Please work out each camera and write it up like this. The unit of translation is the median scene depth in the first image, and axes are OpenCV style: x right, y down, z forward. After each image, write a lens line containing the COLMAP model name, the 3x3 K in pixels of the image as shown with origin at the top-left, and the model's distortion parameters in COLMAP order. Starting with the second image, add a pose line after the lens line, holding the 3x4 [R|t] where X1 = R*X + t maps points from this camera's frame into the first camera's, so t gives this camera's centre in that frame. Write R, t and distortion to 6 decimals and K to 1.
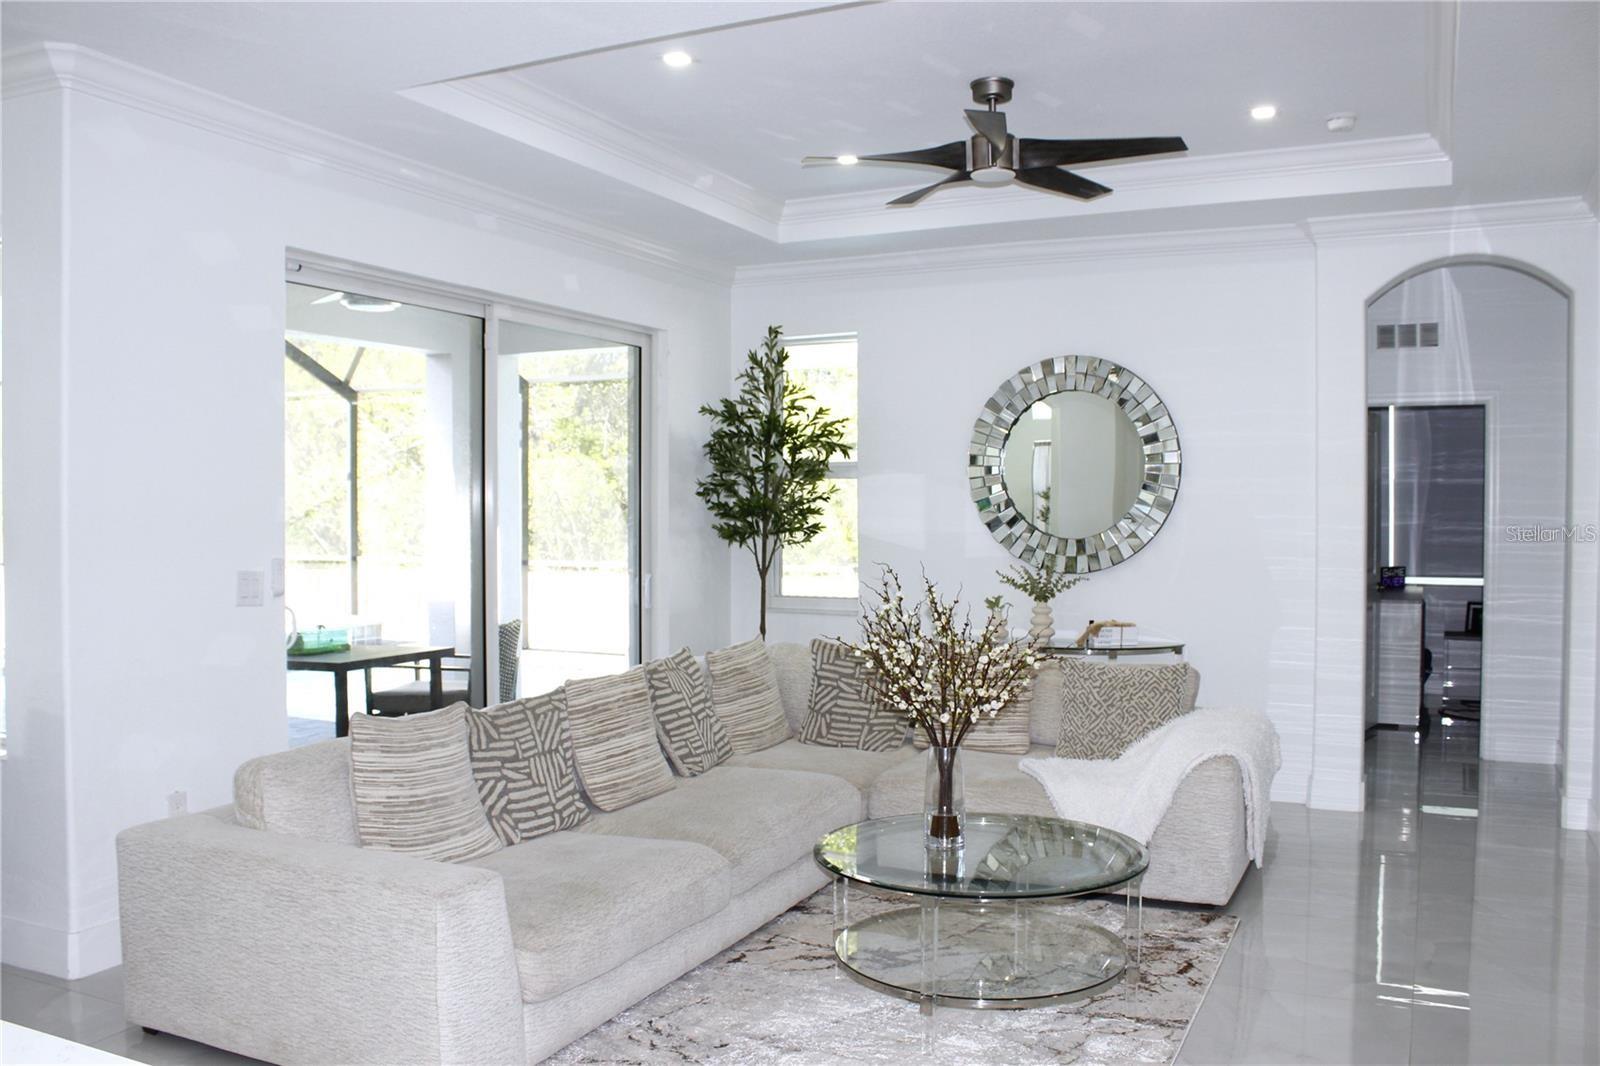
lens RADIAL K [[1350.3, 0, 809.0], [0, 1350.3, 551.3], [0, 0, 1]] dist [-0.154548, 0.134614]
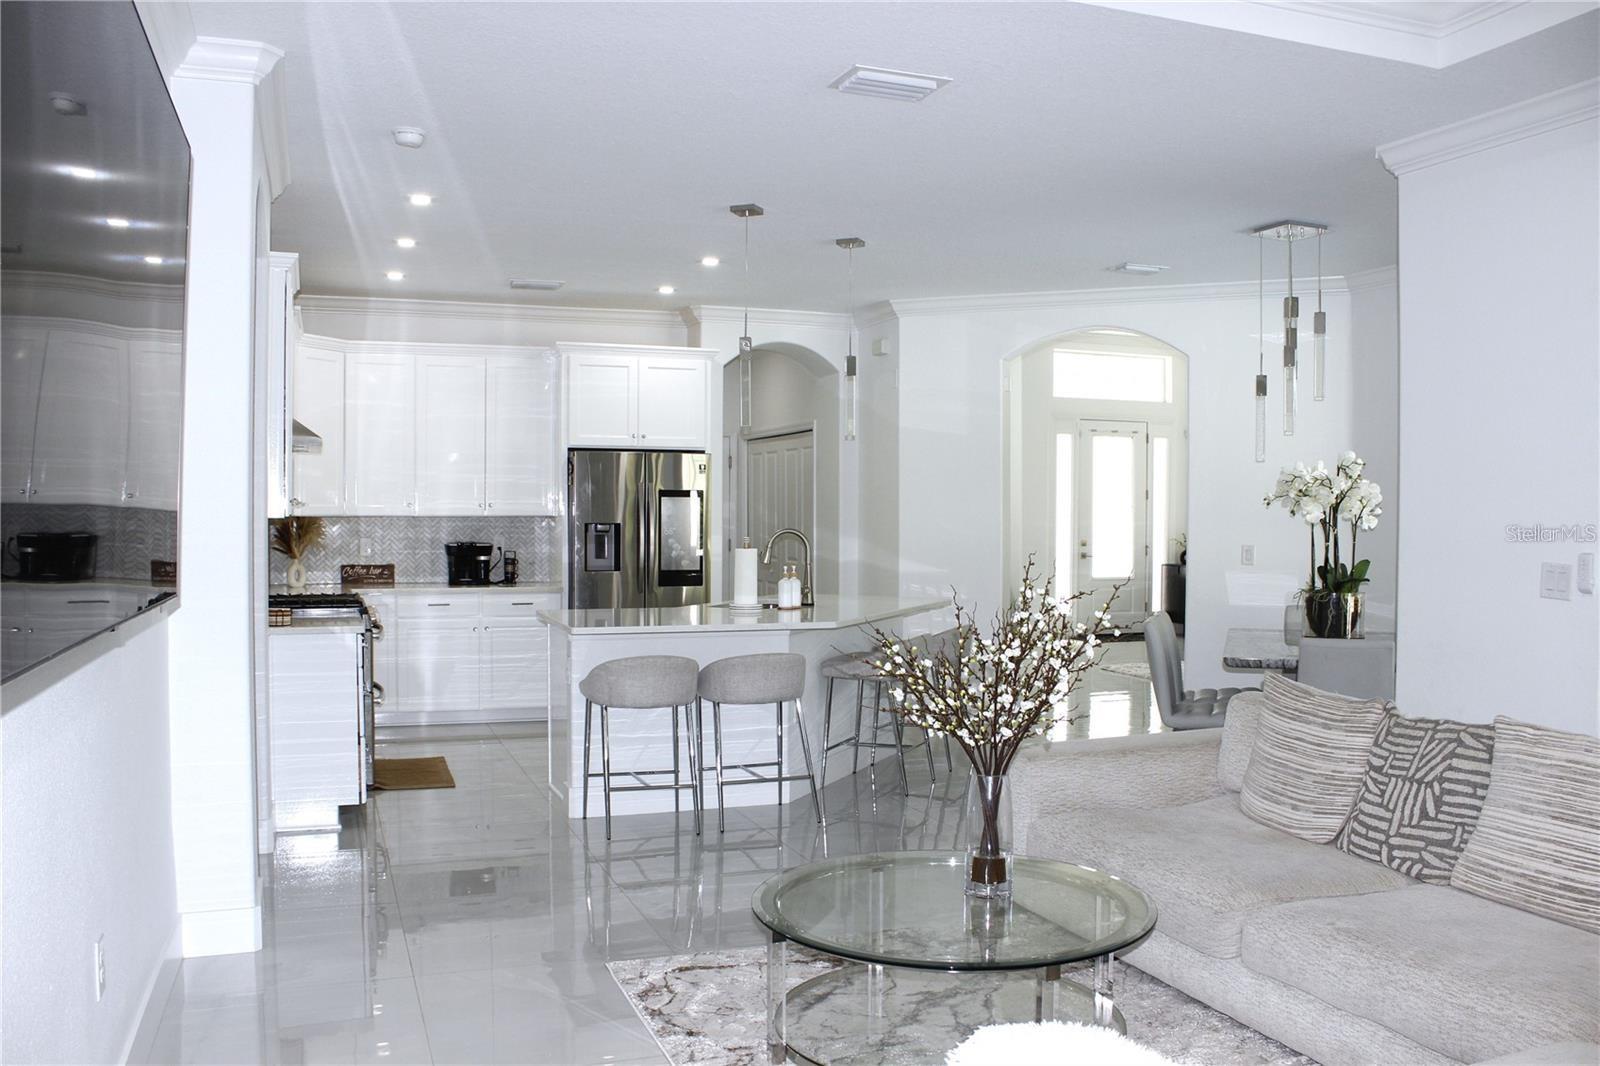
lens RADIAL K [[1350.3, 0, 809.0], [0, 1350.3, 551.3], [0, 0, 1]] dist [-0.154548, 0.134614]
pose [[-0.706054, 0.010097, -0.708086, 0.684969], [-0.030286, 0.998553, 0.044438, -0.022400], [0.707510, 0.052820, -0.704727, 1.336651]]
